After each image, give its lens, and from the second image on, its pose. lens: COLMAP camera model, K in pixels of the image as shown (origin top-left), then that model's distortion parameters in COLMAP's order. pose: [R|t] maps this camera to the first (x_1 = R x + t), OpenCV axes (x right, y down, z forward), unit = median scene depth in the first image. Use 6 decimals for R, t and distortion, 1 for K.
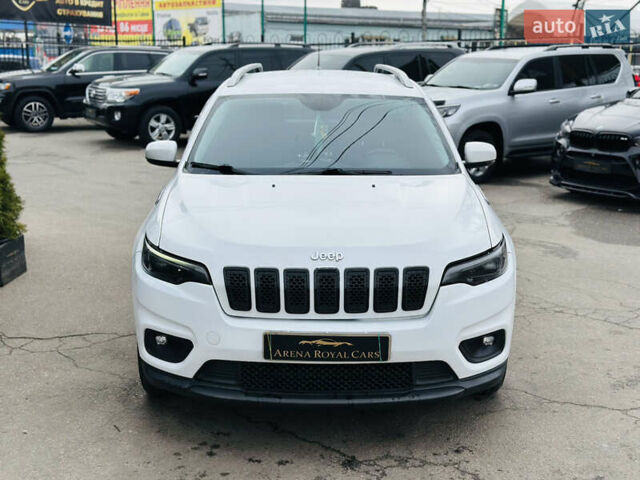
lens RADIAL K [[892.4, 0, 319.2], [0, 892.4, 242.6], [0, 0, 1]] dist [0.125862, 0.000000]
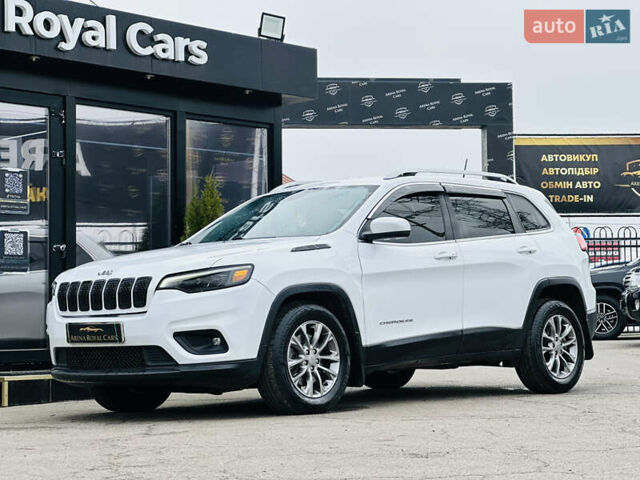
lens RADIAL K [[1437.0, 0, 313.5], [0, 1437.0, 256.6], [0, 0, 1]] dist [0.042774, 0.000000]
pose [[0.728235, -0.059187, -0.682767, 1.734076], [-0.104995, 0.974867, -0.196495, 0.386679], [0.677237, 0.214782, 0.703718, -0.400758]]
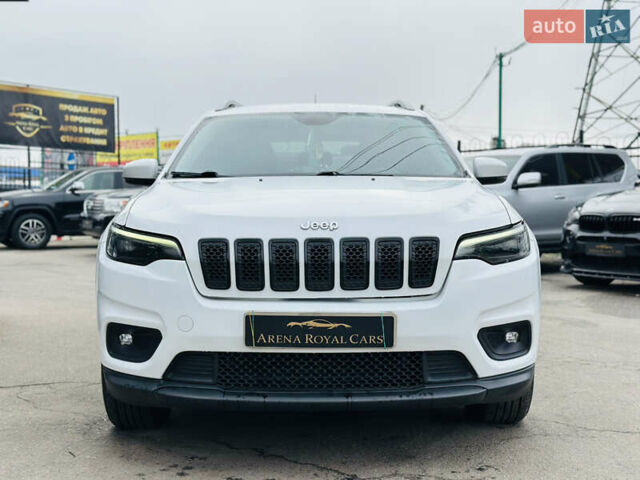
lens RADIAL K [[892.4, 0, 316.8], [0, 892.4, 243.4], [0, 0, 1]] dist [0.125862, 0.000000]
pose [[0.999934, -0.009882, -0.005837, 0.010241], [0.008794, 0.986487, -0.163602, 0.160164], [0.007374, 0.163540, 0.986509, 0.146854]]
